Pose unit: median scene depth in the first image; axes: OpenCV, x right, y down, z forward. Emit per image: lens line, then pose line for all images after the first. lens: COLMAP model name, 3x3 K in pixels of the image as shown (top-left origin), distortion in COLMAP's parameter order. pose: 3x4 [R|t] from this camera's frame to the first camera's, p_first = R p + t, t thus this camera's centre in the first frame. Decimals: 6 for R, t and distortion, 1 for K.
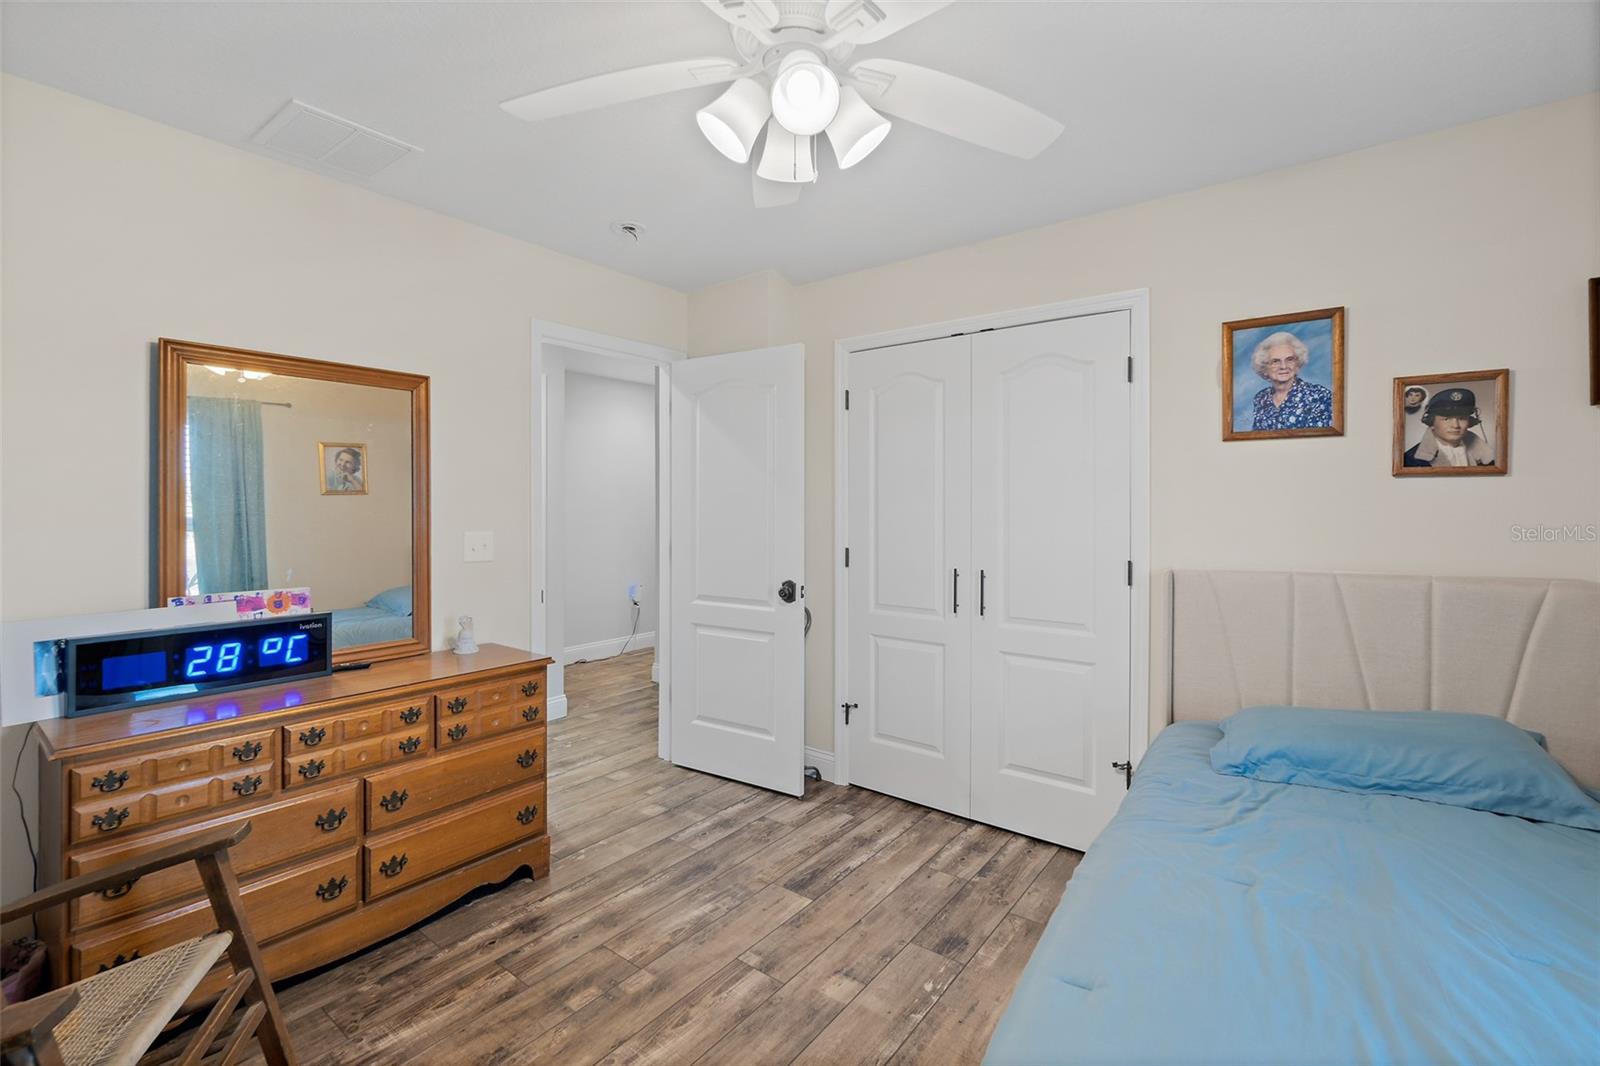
lens RADIAL K [[738.7, 0, 797.4], [0, 738.7, 513.6], [0, 0, 1]] dist [-0.000300, -0.000016]
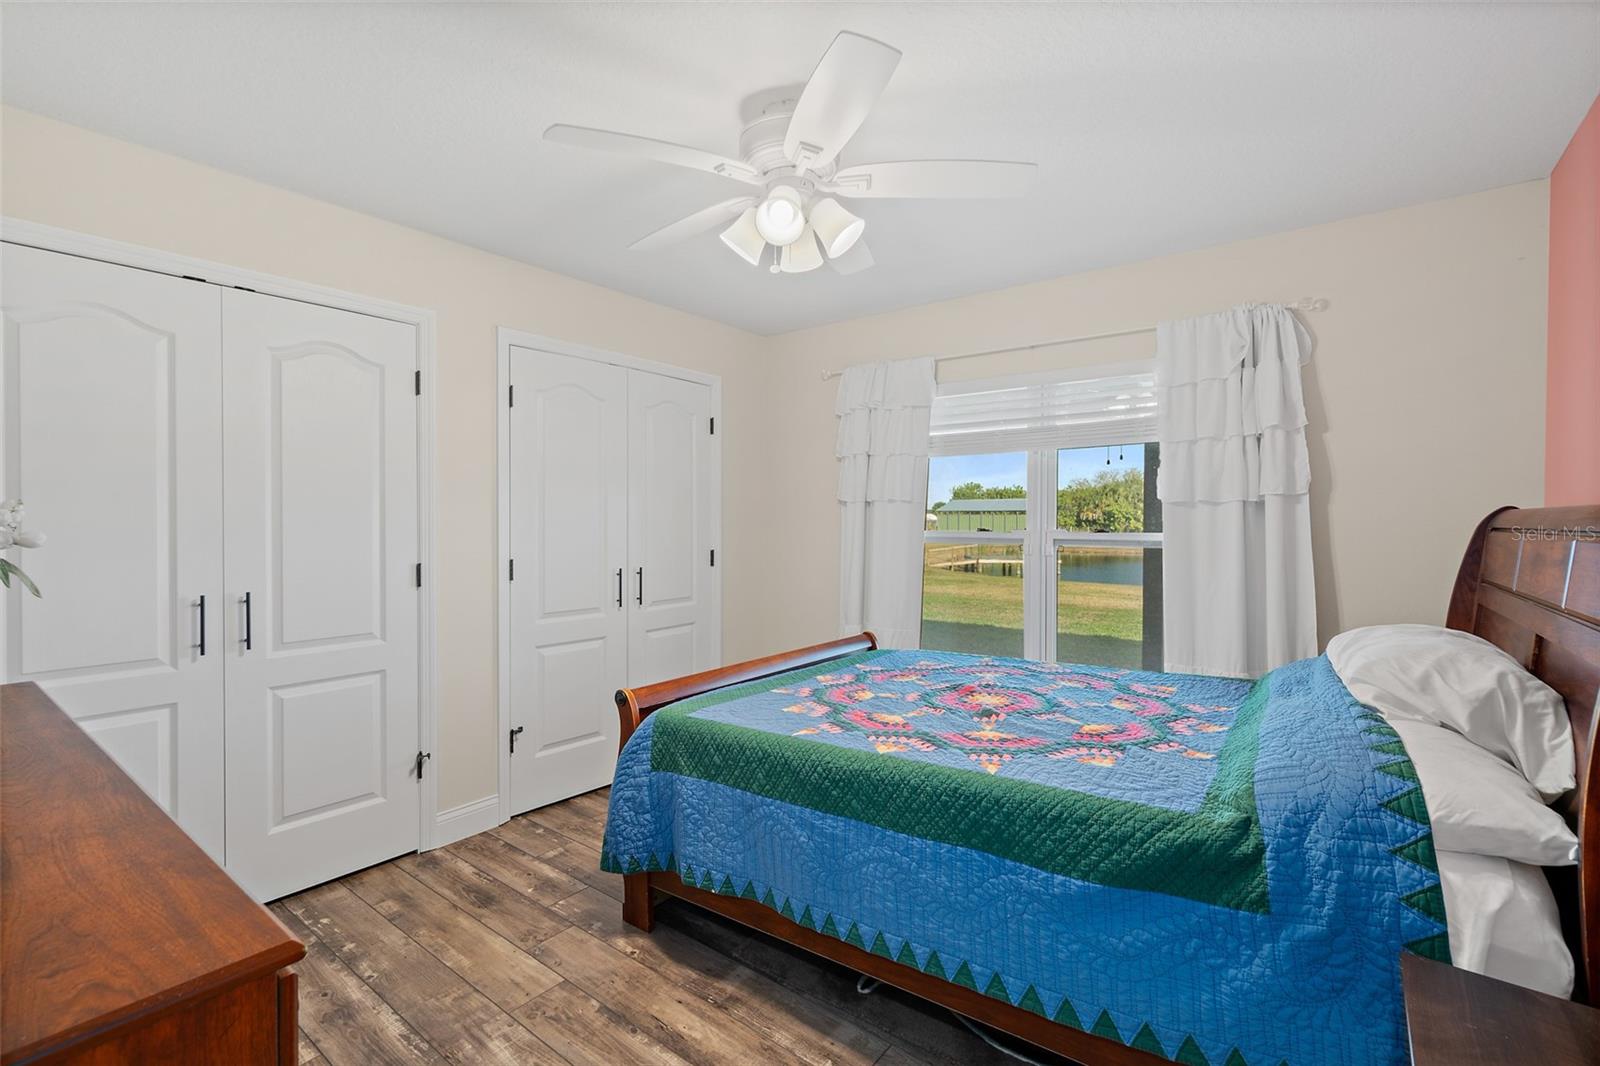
lens RADIAL K [[701.7, 0, 800.0], [0, 701.7, 533.0], [0, 0, 1]] dist [-0.001283, -0.000439]
pose [[0.018981, -0.027878, 0.999431, -0.785319], [0.001719, 0.999611, 0.027850, -0.010789], [-0.999818, 0.001189, 0.019021, 0.626836]]
